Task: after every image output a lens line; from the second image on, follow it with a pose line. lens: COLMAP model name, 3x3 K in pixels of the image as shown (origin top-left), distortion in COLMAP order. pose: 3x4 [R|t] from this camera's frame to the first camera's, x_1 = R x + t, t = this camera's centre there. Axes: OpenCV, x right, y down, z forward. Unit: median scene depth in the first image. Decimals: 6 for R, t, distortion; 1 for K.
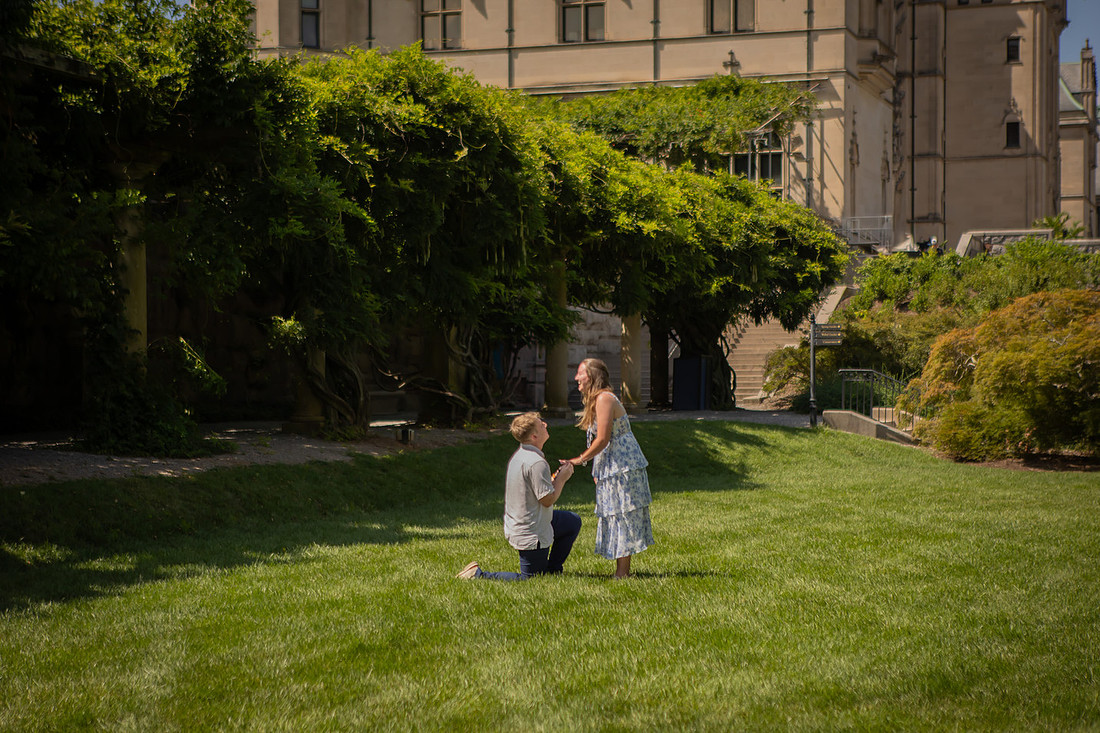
lens RADIAL K [[2227.7, 0, 524.4], [0, 2227.7, 372.1], [0, 0, 1]] dist [0.191577, 0.046308]
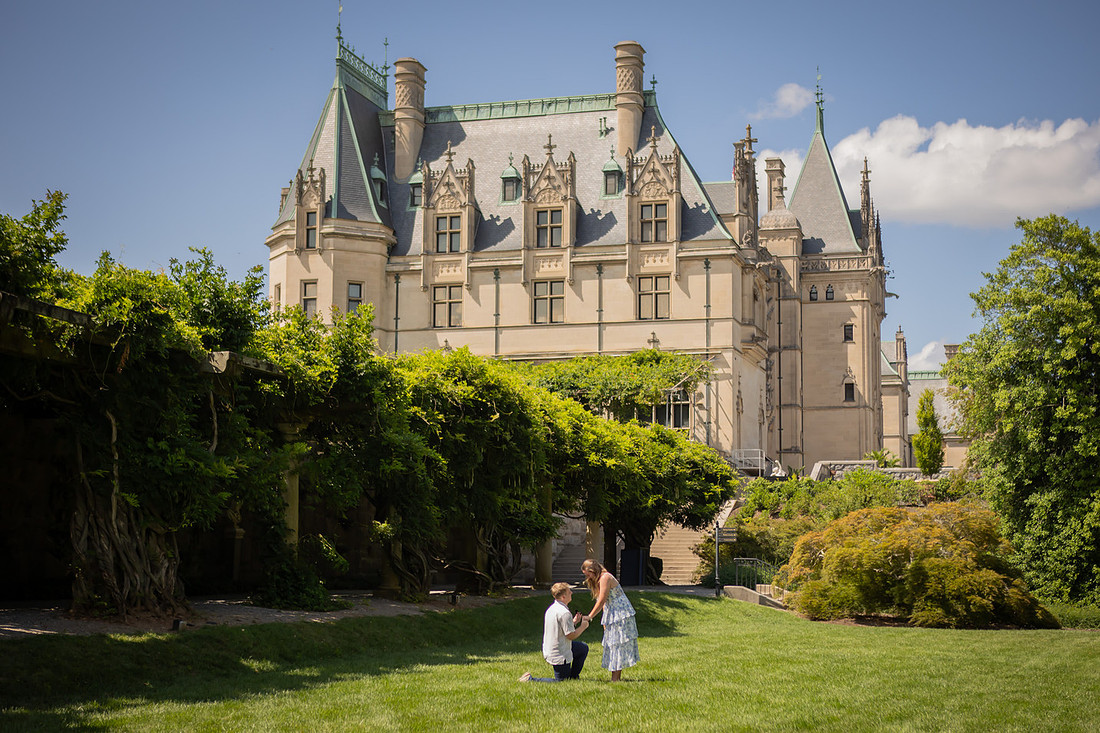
lens RADIAL K [[1671.0, 0, 557.0], [0, 1671.0, 398.7], [0, 0, 1]] dist [-0.003266, 0.050313]
pose [[0.999195, 0.011971, 0.038281, -0.023793], [-0.008272, 0.995408, -0.095368, 0.000119], [-0.039247, 0.094975, 0.994706, -0.126678]]
